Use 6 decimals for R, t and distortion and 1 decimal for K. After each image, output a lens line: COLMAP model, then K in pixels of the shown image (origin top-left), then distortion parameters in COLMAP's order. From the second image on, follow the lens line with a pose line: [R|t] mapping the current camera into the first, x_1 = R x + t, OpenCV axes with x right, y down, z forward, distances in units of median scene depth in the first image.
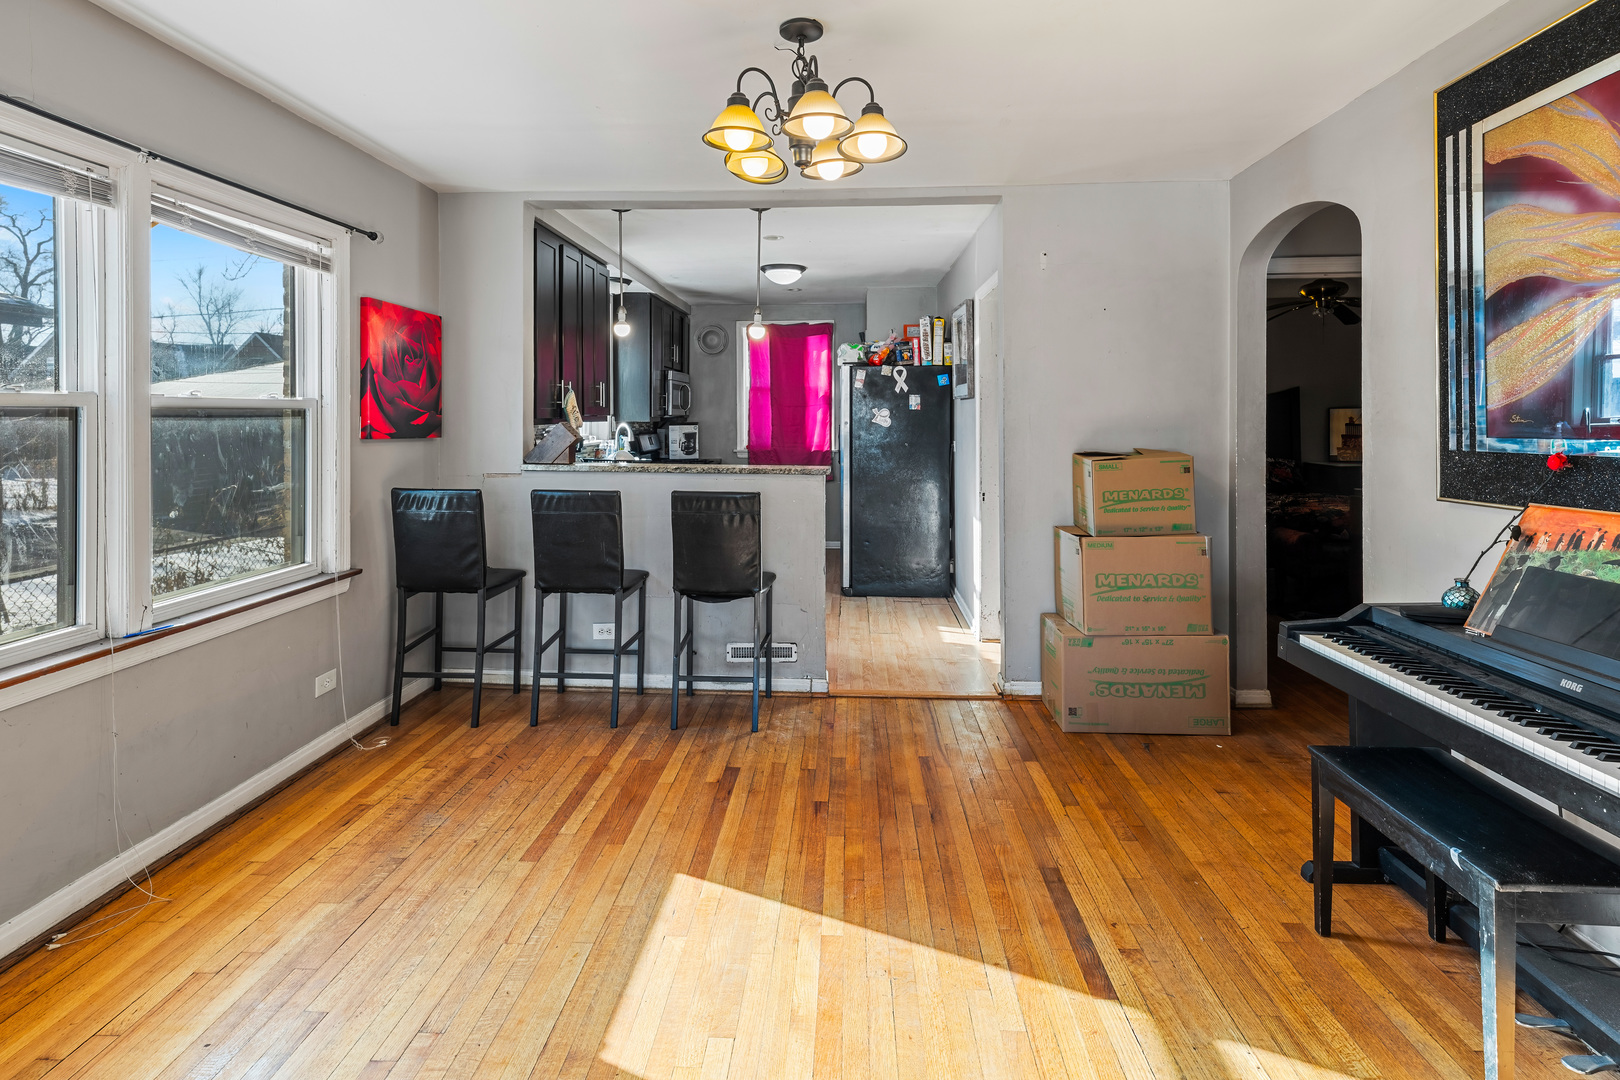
lens RADIAL K [[801.9, 0, 807.9], [0, 801.9, 434.0], [0, 0, 1]] dist [0.001371, 0.000748]
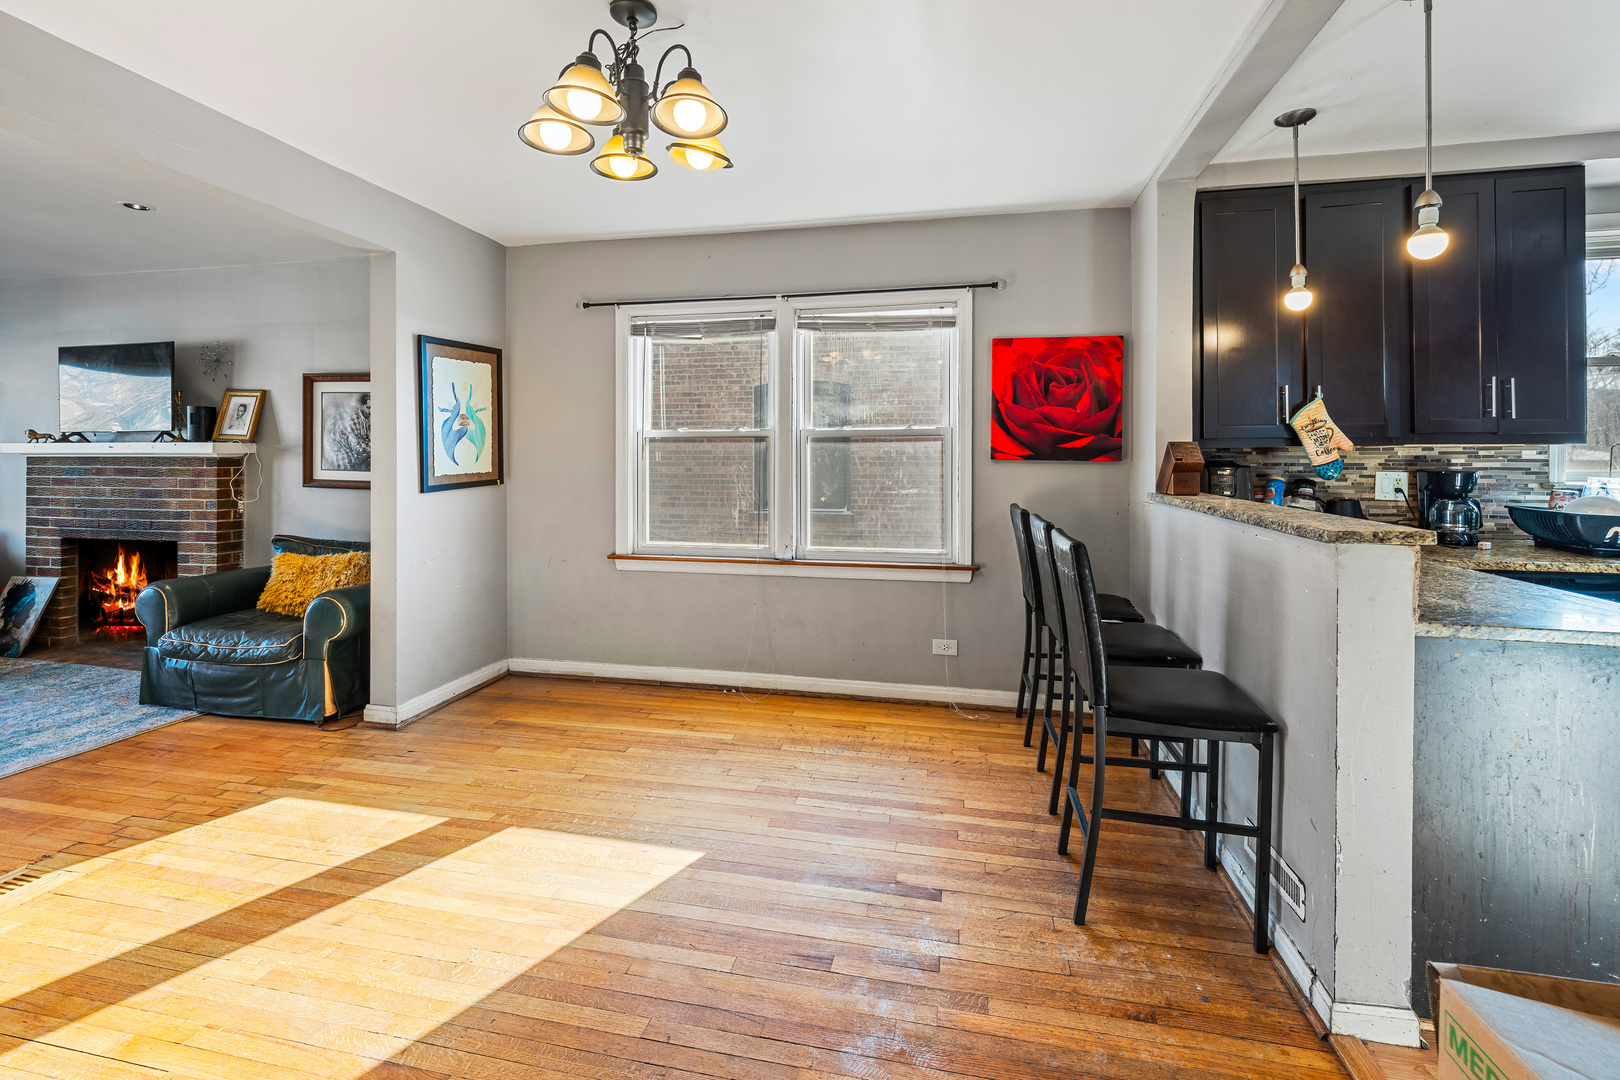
lens RADIAL K [[721.7, 0, 805.8], [0, 721.7, 464.3], [0, 0, 1]] dist [0.002720, -0.000020]
pose [[-0.151846, 0.004516, -0.988394, 0.307217], [-0.022081, 0.999725, 0.007960, 0.006517], [0.988158, 0.023033, -0.151704, 0.506346]]
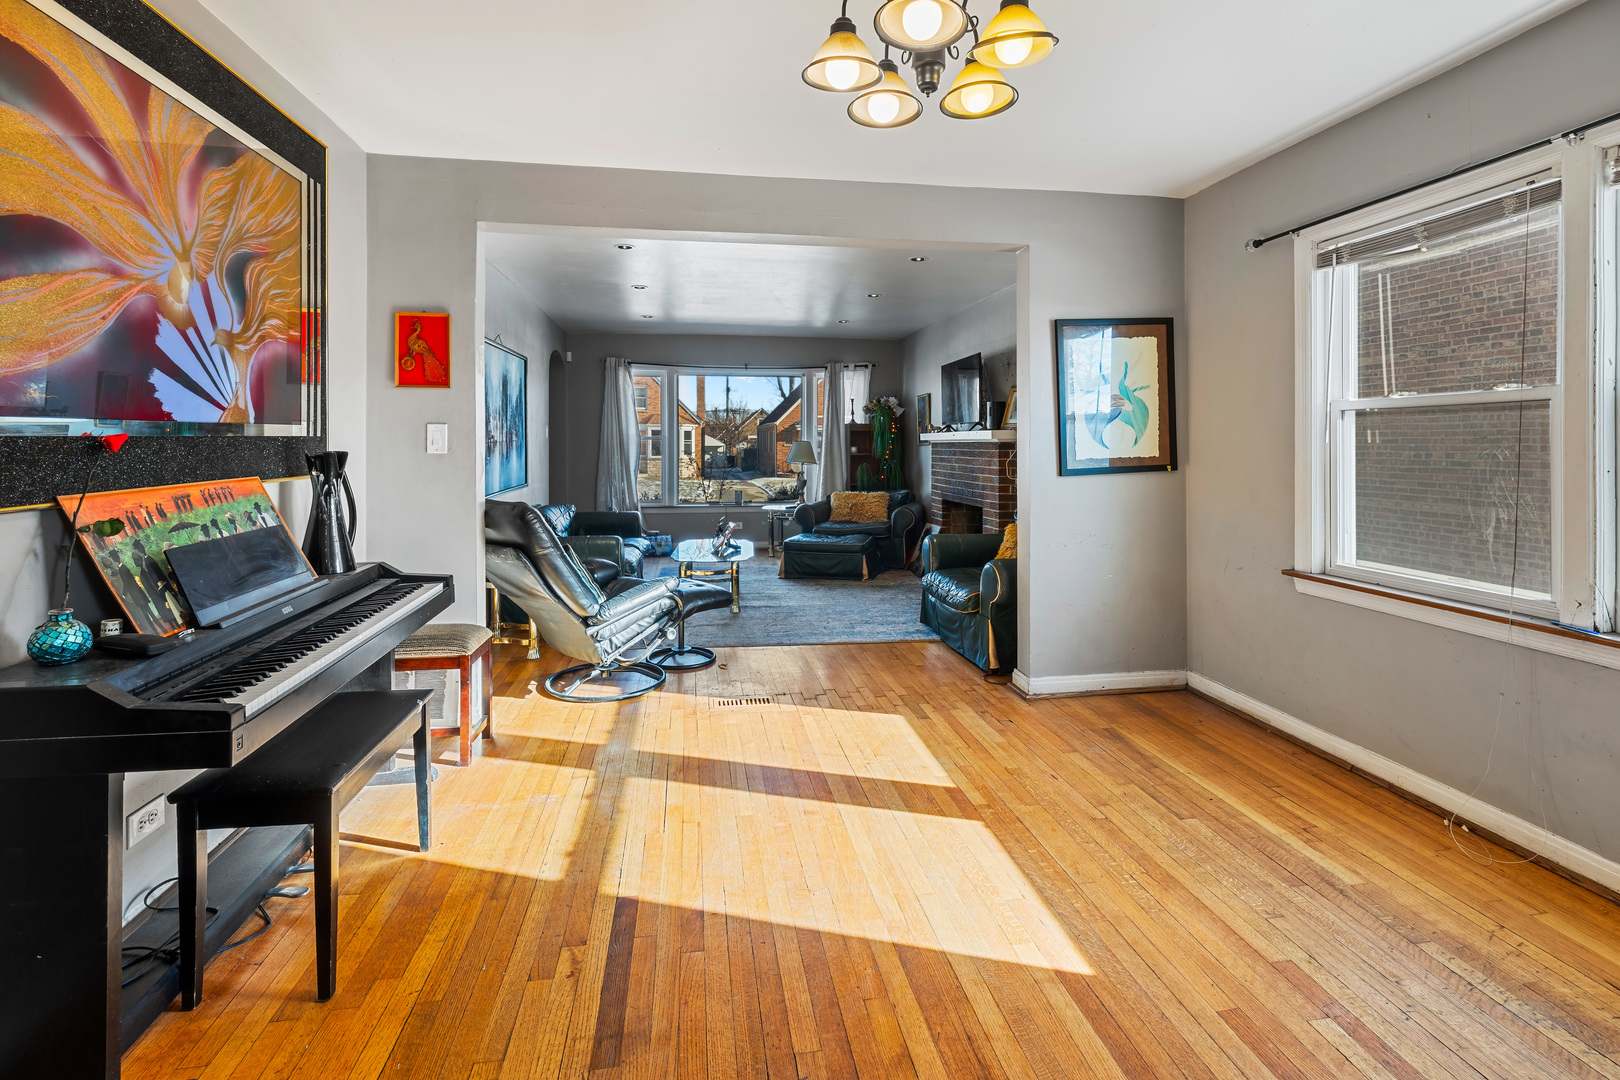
lens RADIAL K [[735.5, 0, 806.8], [0, 735.5, 452.8], [0, 0, 1]] dist [0.003338, 0.000101]
pose [[-0.977156, 0.002084, -0.212515, 0.106829], [-0.004545, 0.999518, 0.030700, 0.004746], [0.212476, 0.030965, -0.976675, 0.652723]]
